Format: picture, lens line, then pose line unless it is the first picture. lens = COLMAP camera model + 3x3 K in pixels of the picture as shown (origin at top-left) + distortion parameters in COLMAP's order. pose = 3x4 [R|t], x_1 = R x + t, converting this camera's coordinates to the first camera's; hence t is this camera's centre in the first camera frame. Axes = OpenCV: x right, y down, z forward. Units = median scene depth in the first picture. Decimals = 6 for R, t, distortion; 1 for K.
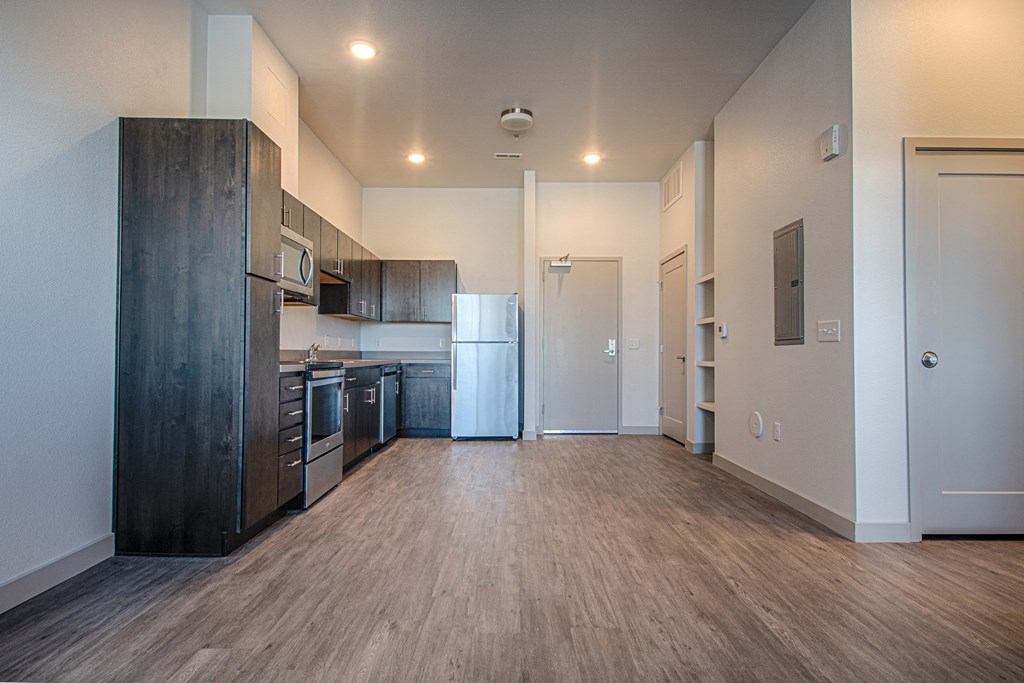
lens RADIAL K [[555.4, 0, 512.0], [0, 555.4, 341.5], [0, 0, 1]] dist [0.000093, -0.000024]
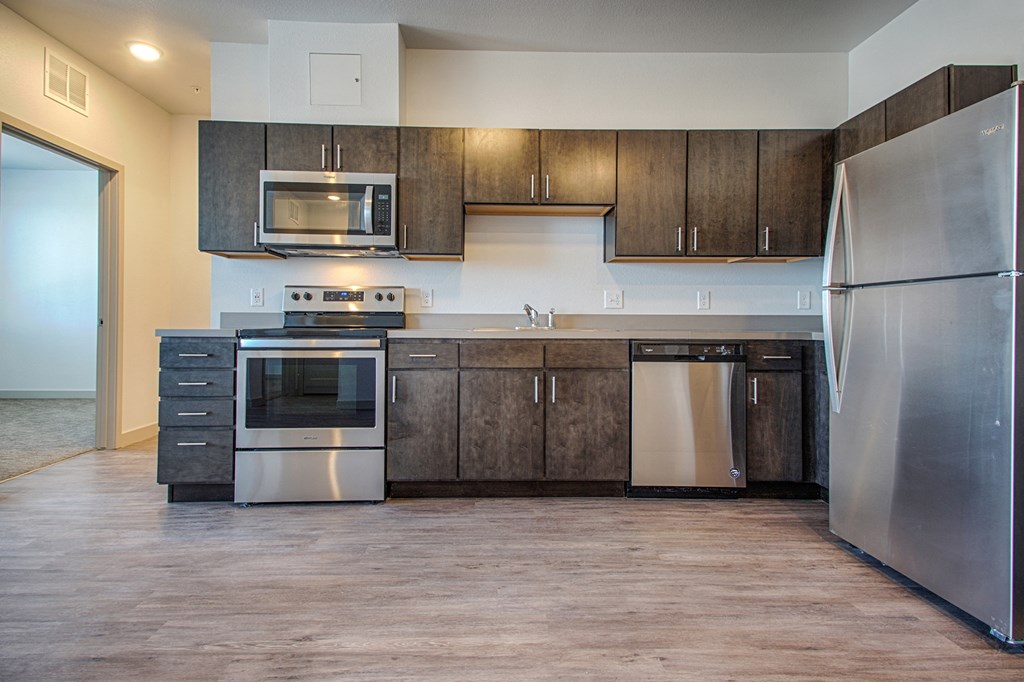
lens RADIAL K [[520.5, 0, 507.5], [0, 520.5, 310.7], [0, 0, 1]] dist [0.090726, -0.000168]
pose [[0.026112, -0.020876, -0.999441, 0.403281], [0.017317, 0.999641, -0.020428, 0.031300], [0.999509, -0.016774, 0.026464, 1.248593]]
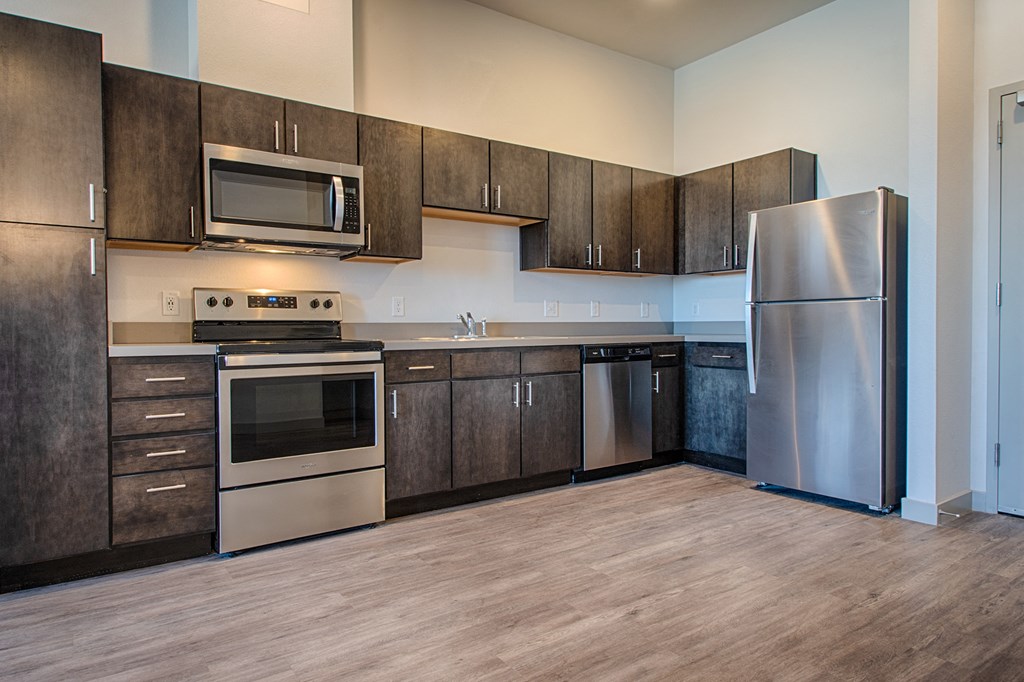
lens RADIAL K [[615.0, 0, 512.0], [0, 615.0, 341.0], [0, 0, 1]] dist [0.000754, -0.000245]
pose [[0.569134, 0.010089, -0.822183, 0.408866], [0.027627, 0.999126, 0.031384, 0.020283], [0.821781, -0.040576, 0.568357, 0.782203]]
